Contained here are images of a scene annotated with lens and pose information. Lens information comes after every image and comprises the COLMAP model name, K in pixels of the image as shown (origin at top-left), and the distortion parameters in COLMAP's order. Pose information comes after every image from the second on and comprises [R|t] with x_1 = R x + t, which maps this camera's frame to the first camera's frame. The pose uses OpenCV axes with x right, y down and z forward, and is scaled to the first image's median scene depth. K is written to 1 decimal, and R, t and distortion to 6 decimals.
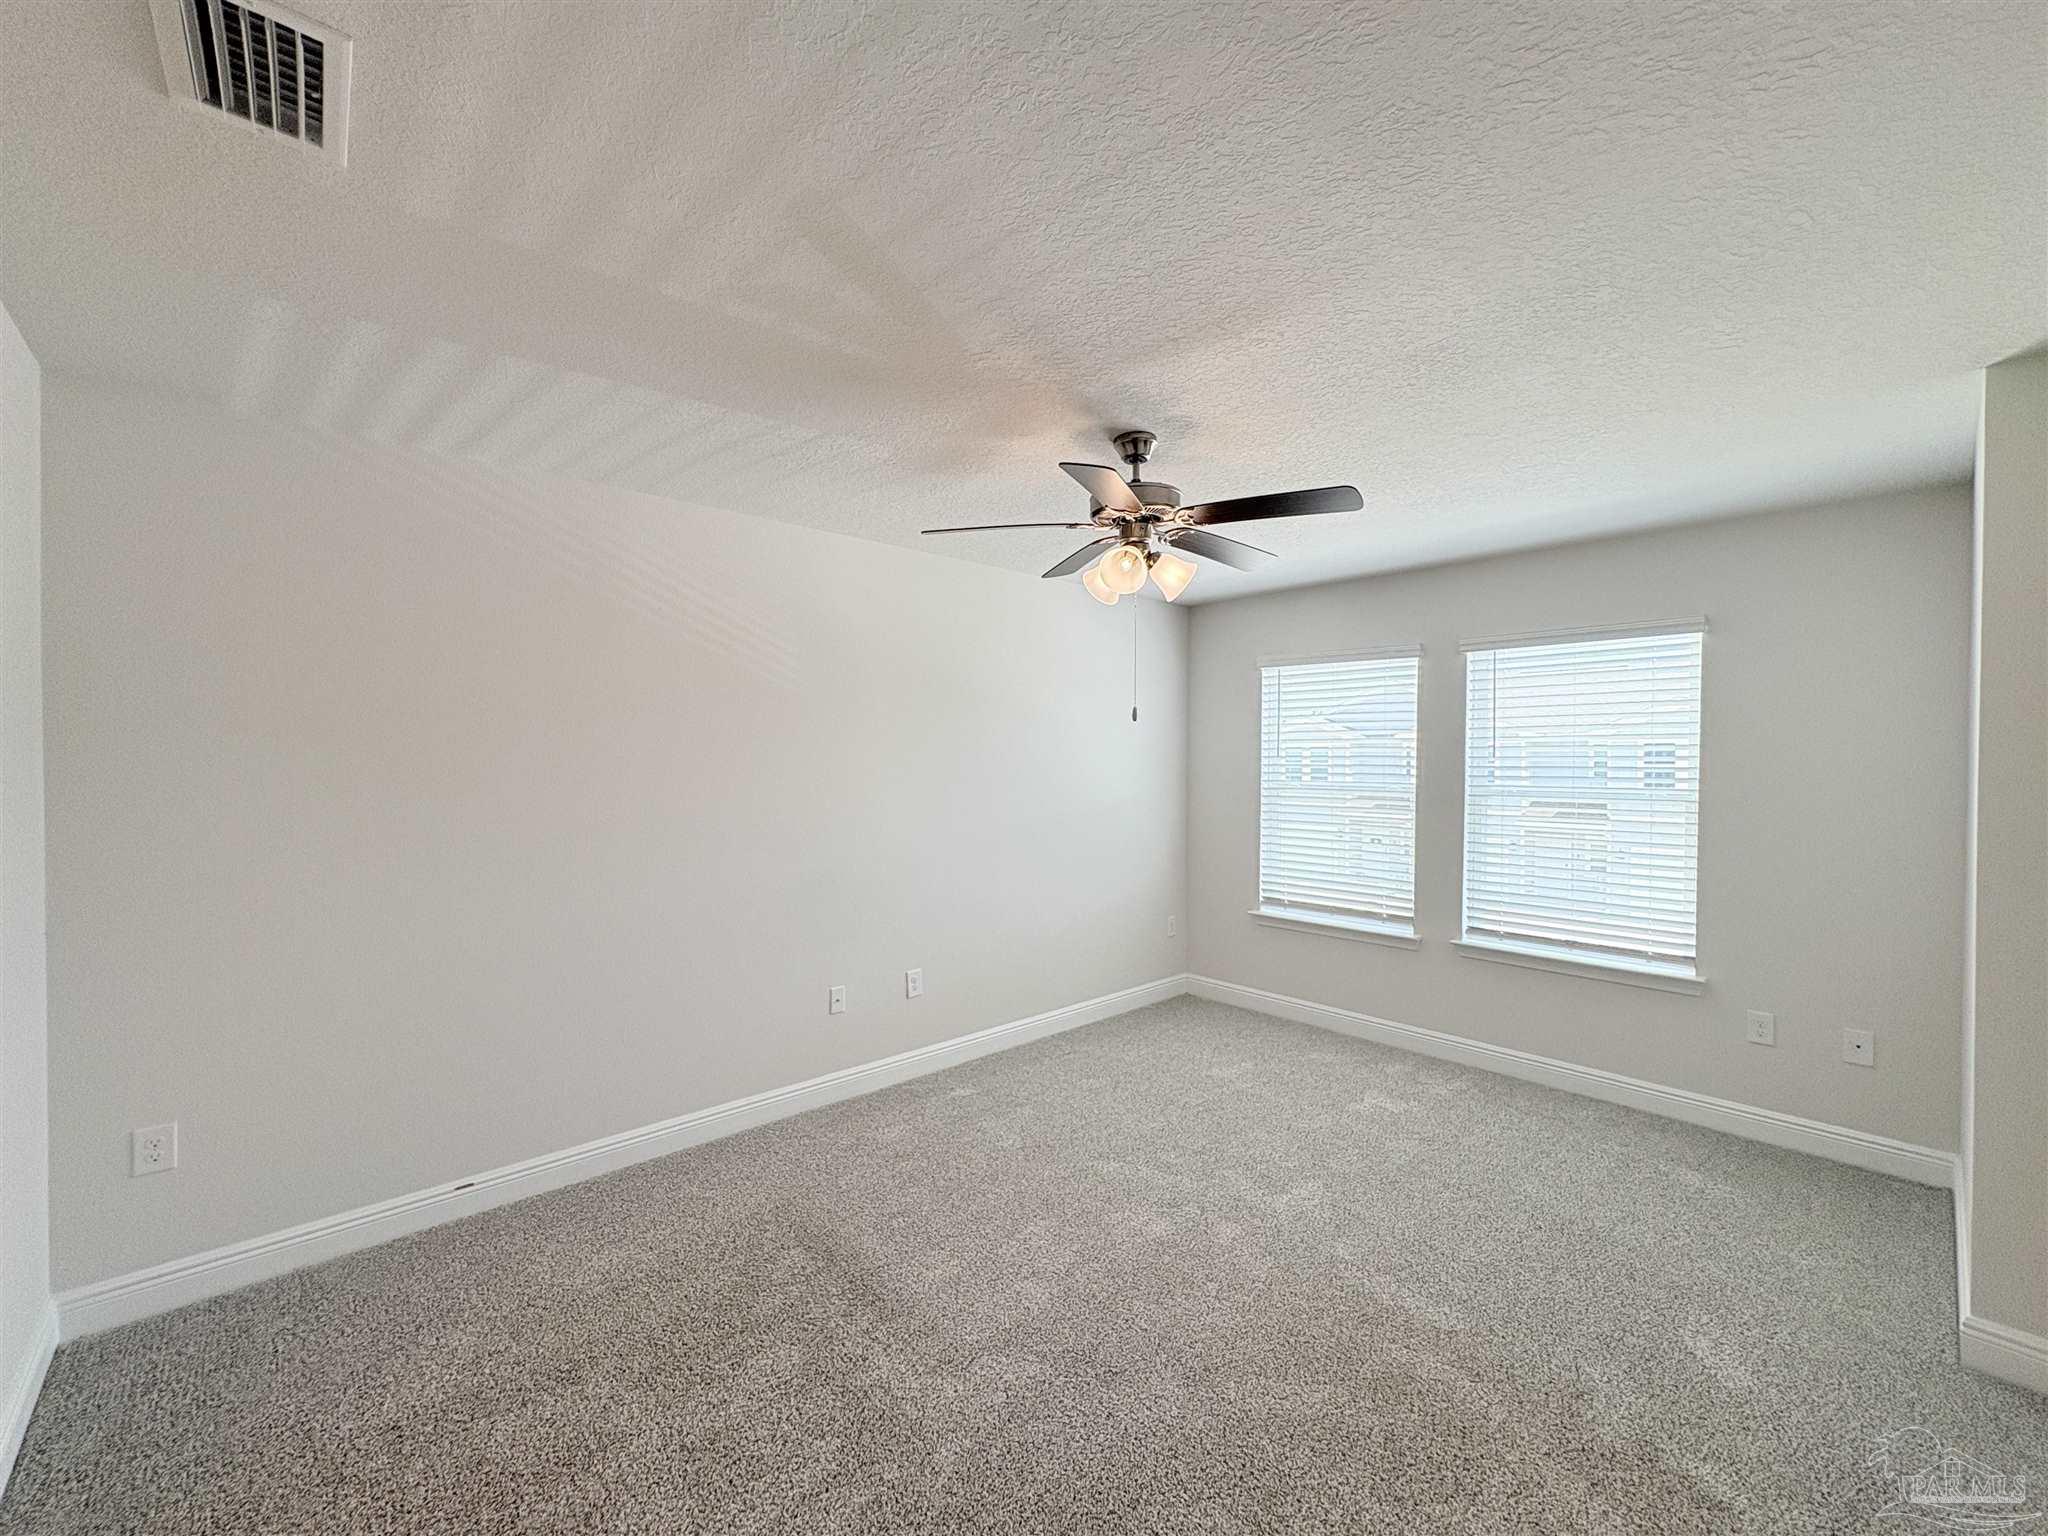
lens RADIAL K [[820.8, 0, 1024.0], [0, 820.8, 768.0], [0, 0, 1]] dist [0.000916, -0.000049]
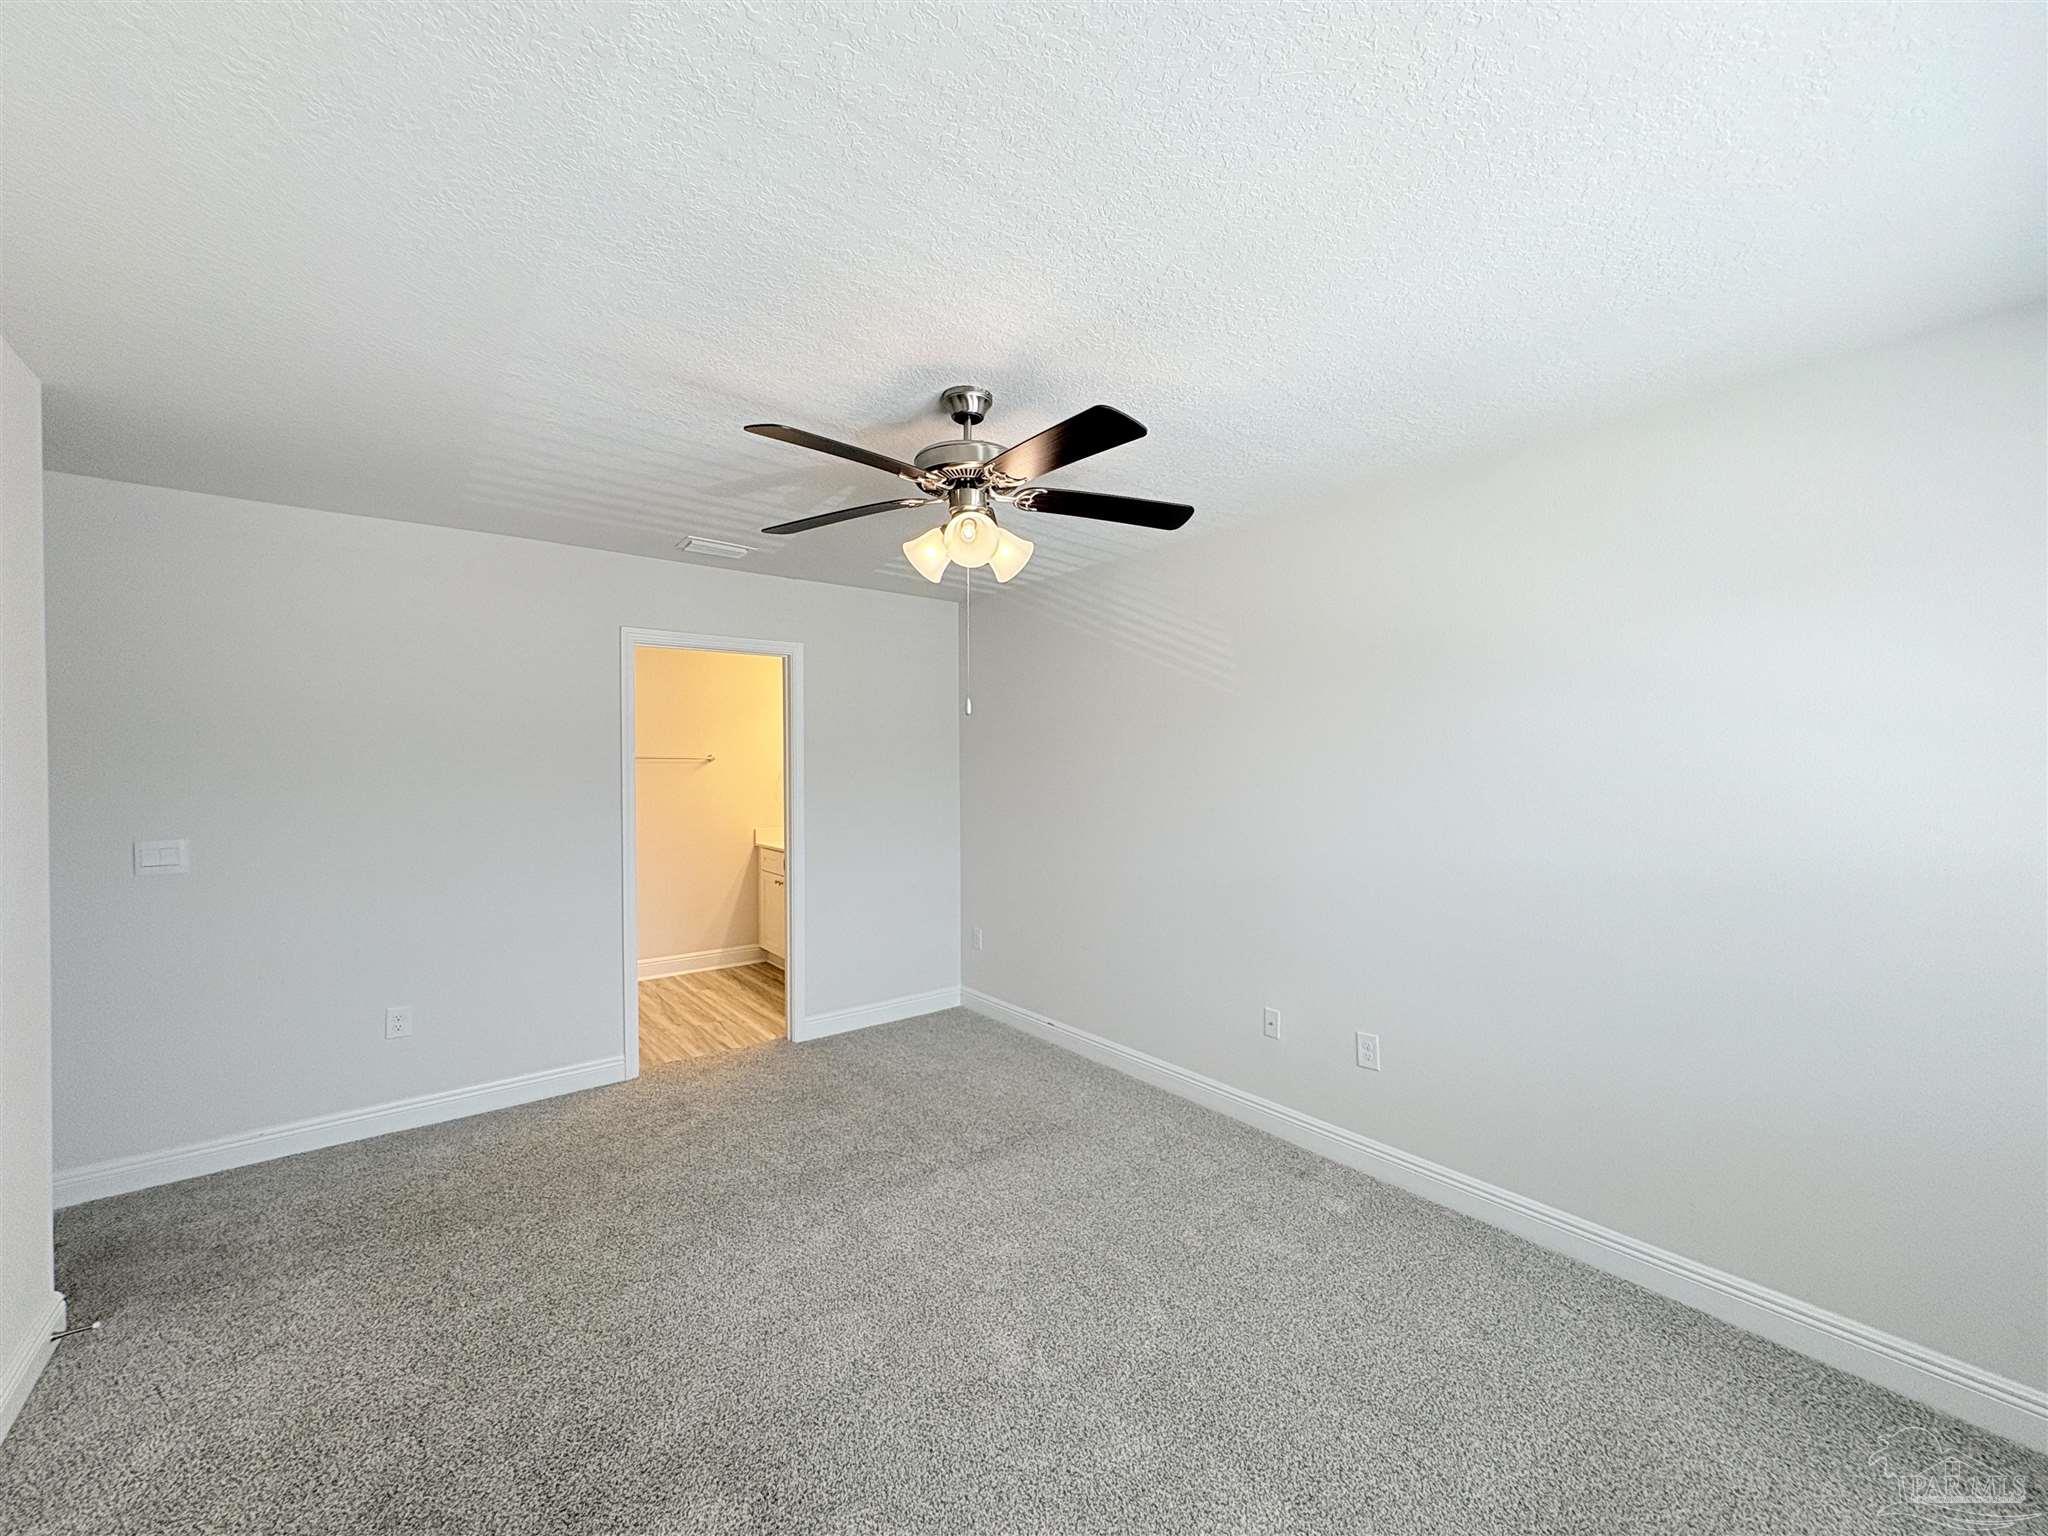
lens RADIAL K [[820.8, 0, 1024.0], [0, 820.8, 768.0], [0, 0, 1]] dist [0.000916, -0.000049]
pose [[-0.080388, -0.010151, -0.996712, 0.881250], [-0.014236, 0.999858, -0.009035, 0.014986], [0.996662, 0.013463, -0.080521, 0.988253]]
